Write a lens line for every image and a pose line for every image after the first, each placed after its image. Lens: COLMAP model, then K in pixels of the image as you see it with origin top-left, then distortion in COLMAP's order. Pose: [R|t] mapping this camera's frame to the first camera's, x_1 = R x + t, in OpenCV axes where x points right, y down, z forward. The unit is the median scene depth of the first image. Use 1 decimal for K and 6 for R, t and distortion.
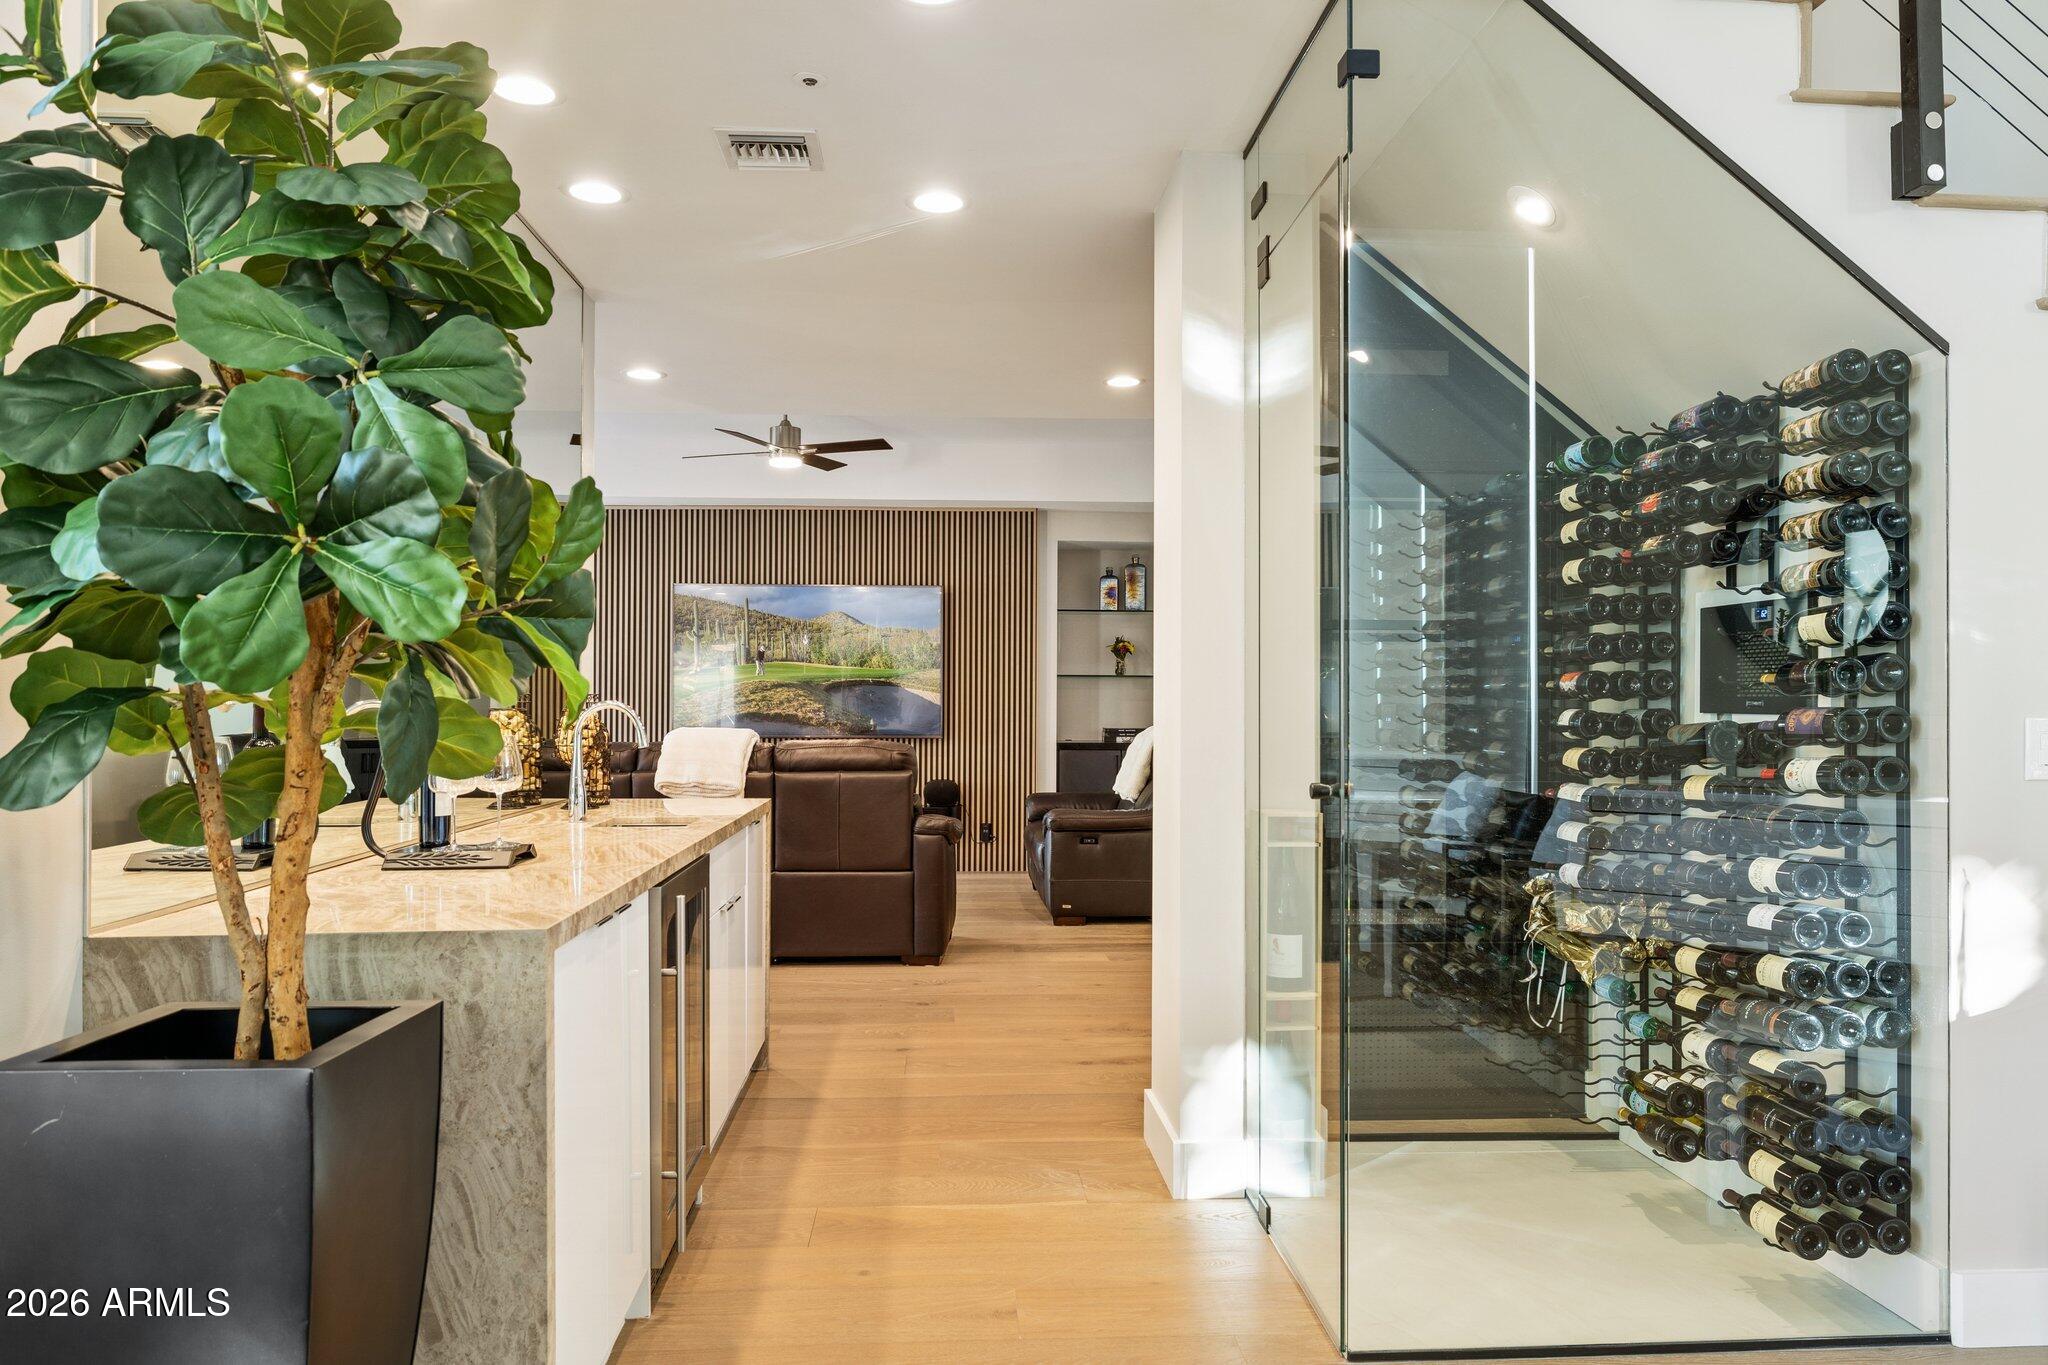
lens RADIAL K [[1412.9, 0, 1025.7], [0, 1412.9, 682.0], [0, 0, 1]] dist [0.005280, 0.000713]
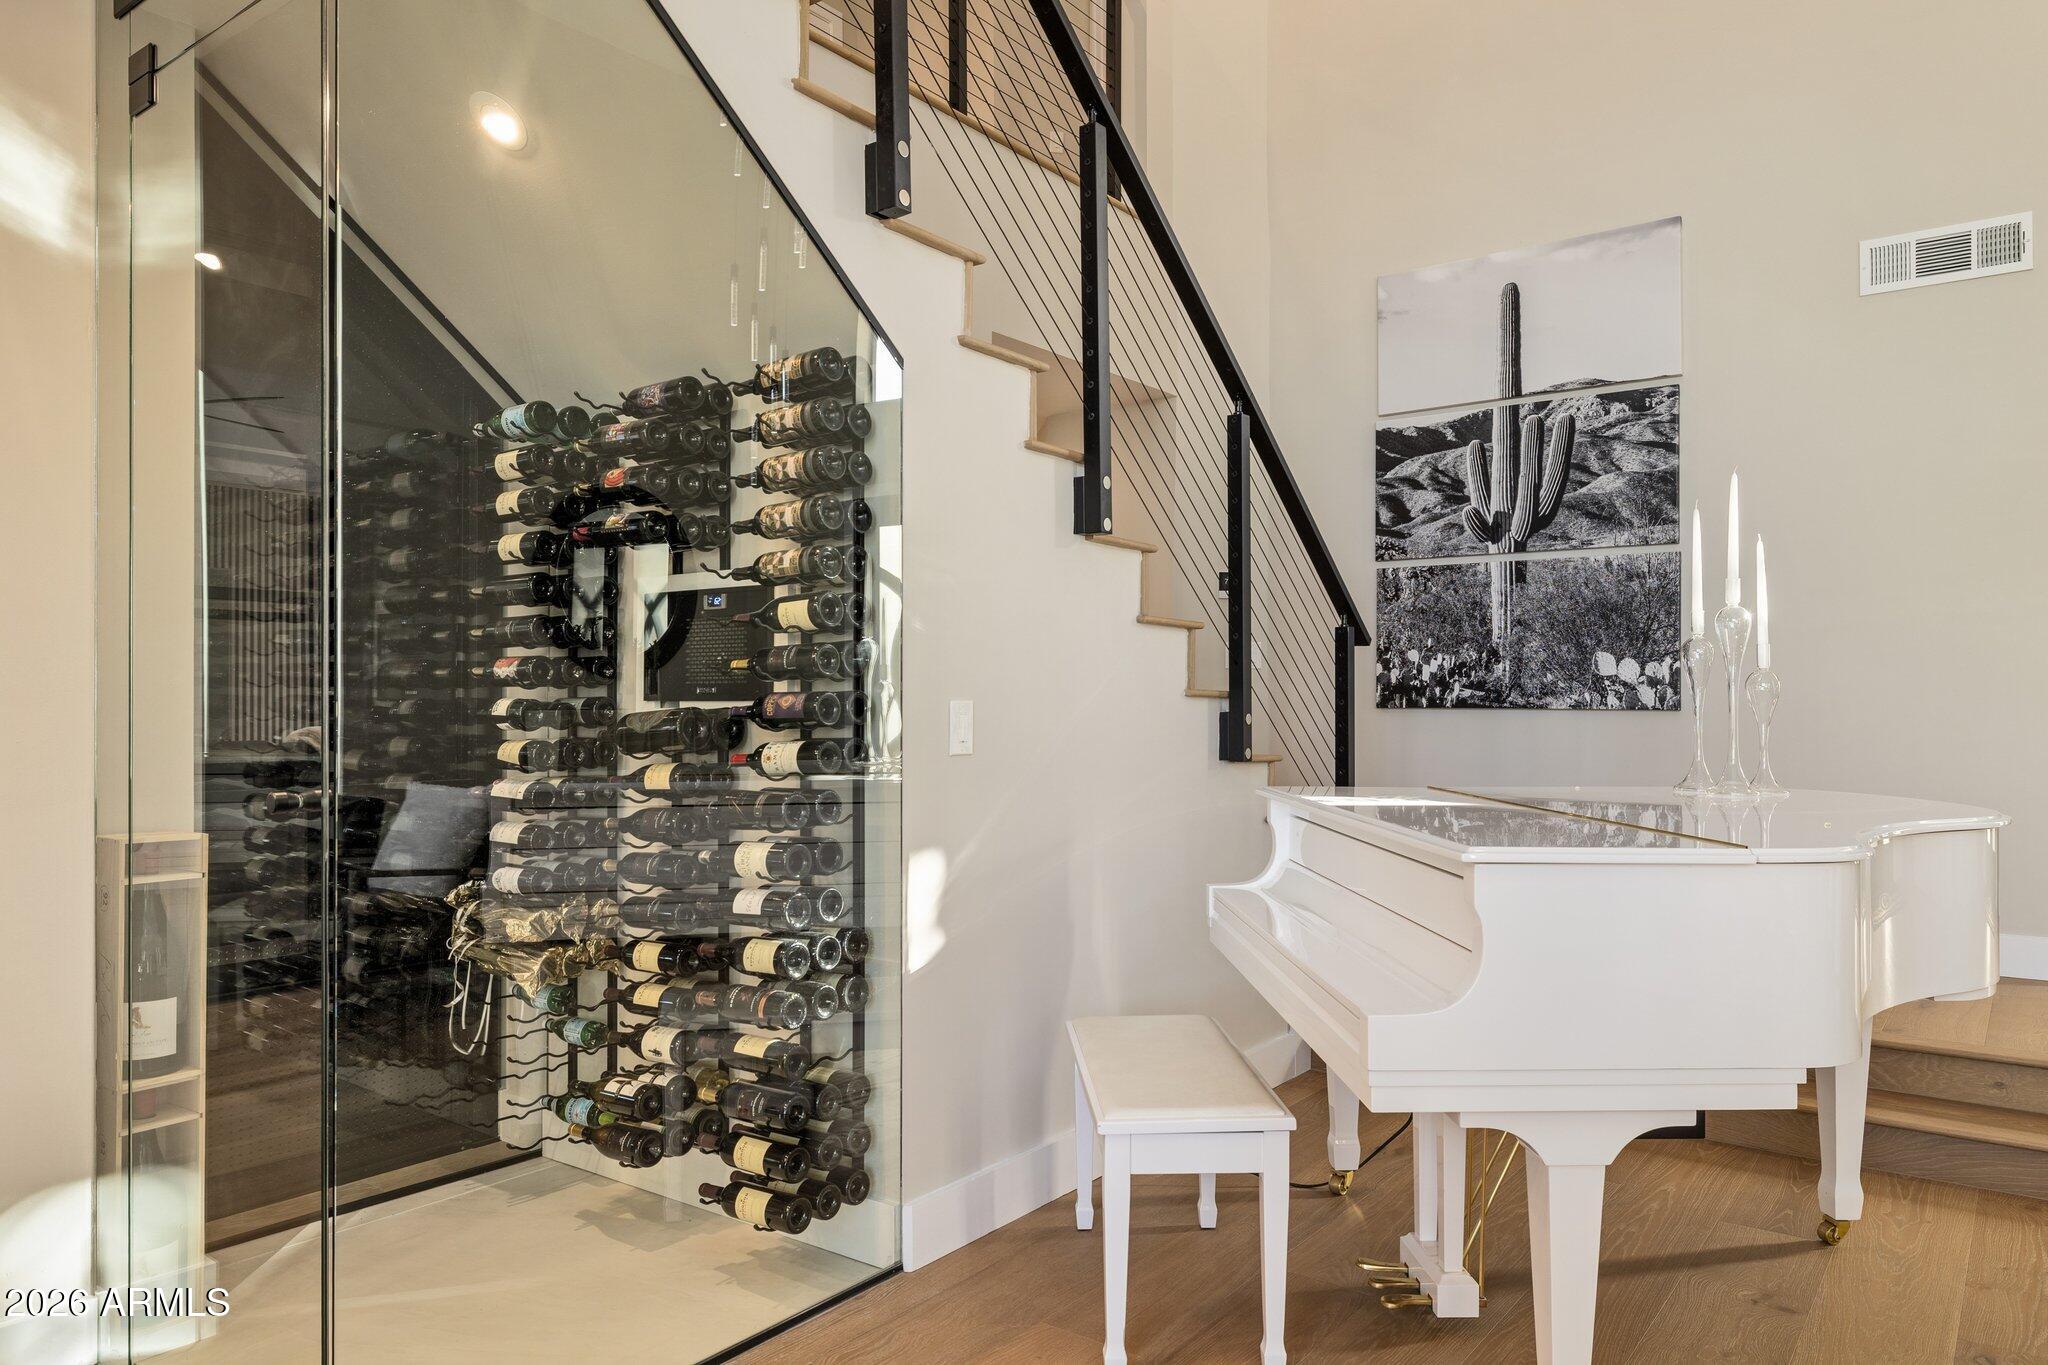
lens RADIAL K [[1342.5, 0, 1025.8], [0, 1342.5, 694.9], [0, 0, 1]] dist [-0.003929, 0.000678]
pose [[0.642192, 0.003380, 0.766536, -0.069354], [-0.007798, 0.999967, 0.002123, 0.014905], [-0.766504, -0.007341, 0.642197, 0.219348]]
